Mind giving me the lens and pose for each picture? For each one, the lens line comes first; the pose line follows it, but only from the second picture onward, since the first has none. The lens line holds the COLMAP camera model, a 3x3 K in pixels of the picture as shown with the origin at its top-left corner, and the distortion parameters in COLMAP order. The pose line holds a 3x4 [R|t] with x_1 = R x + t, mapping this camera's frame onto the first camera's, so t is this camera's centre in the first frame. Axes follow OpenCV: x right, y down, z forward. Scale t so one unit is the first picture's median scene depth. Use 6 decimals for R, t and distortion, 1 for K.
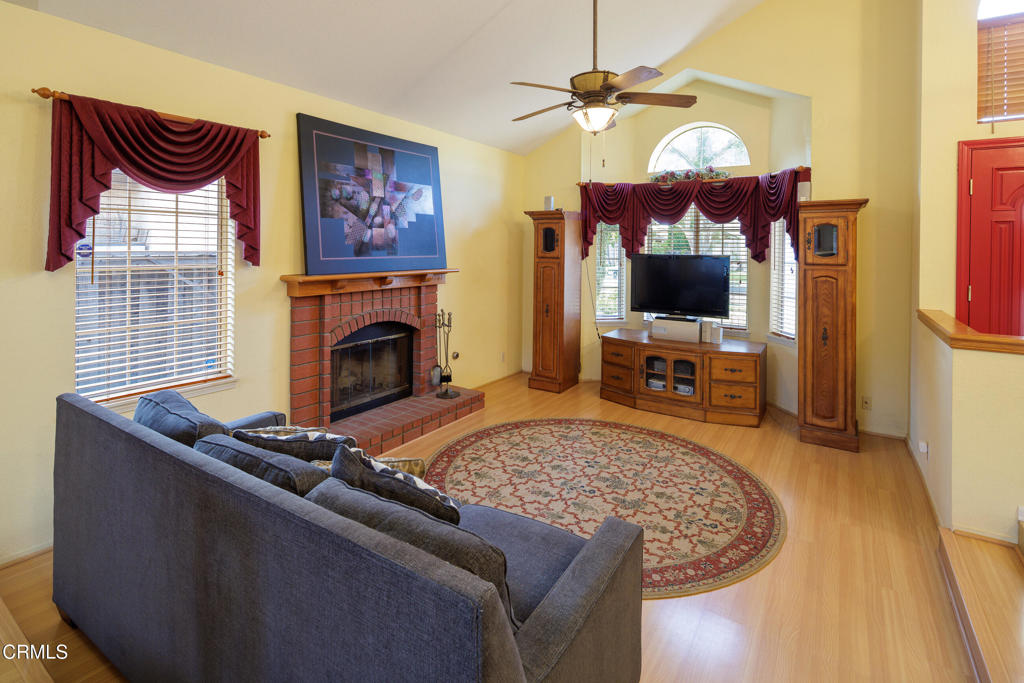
lens RADIAL K [[496.3, 0, 511.4], [0, 496.3, 248.6], [0, 0, 1]] dist [0.002550, 0.000412]
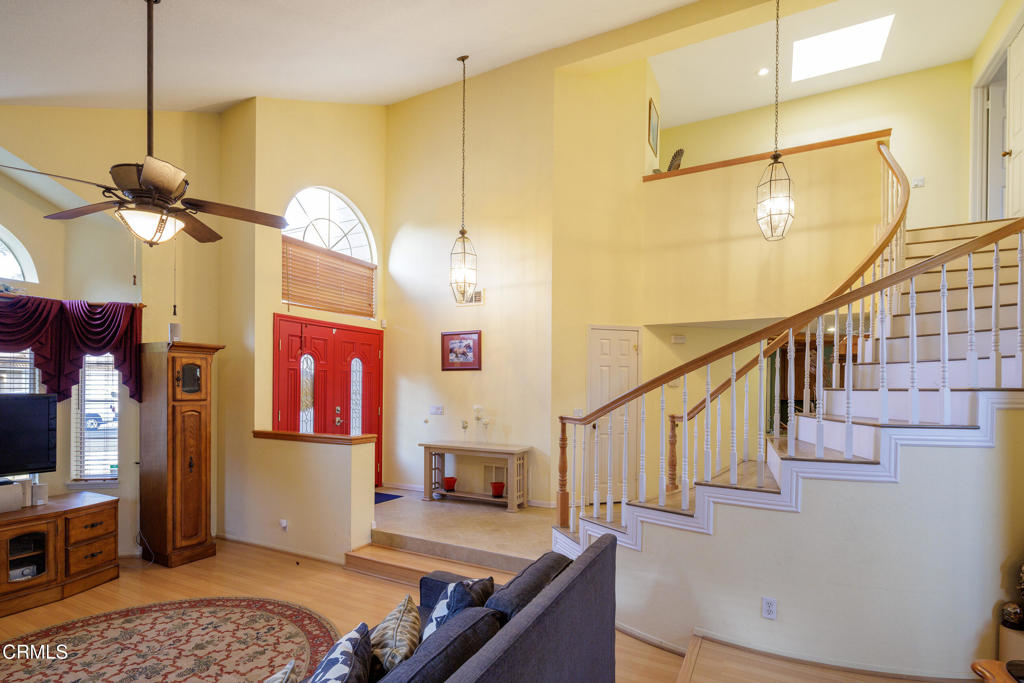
lens RADIAL K [[495.1, 0, 511.5], [0, 495.1, 390.9], [0, 0, 1]] dist [0.000325, -0.000017]
pose [[-0.105374, -0.012969, 0.994348, -0.486155], [-0.004830, 0.999910, 0.012530, -0.005627], [-0.994421, -0.003483, -0.105427, 0.353979]]
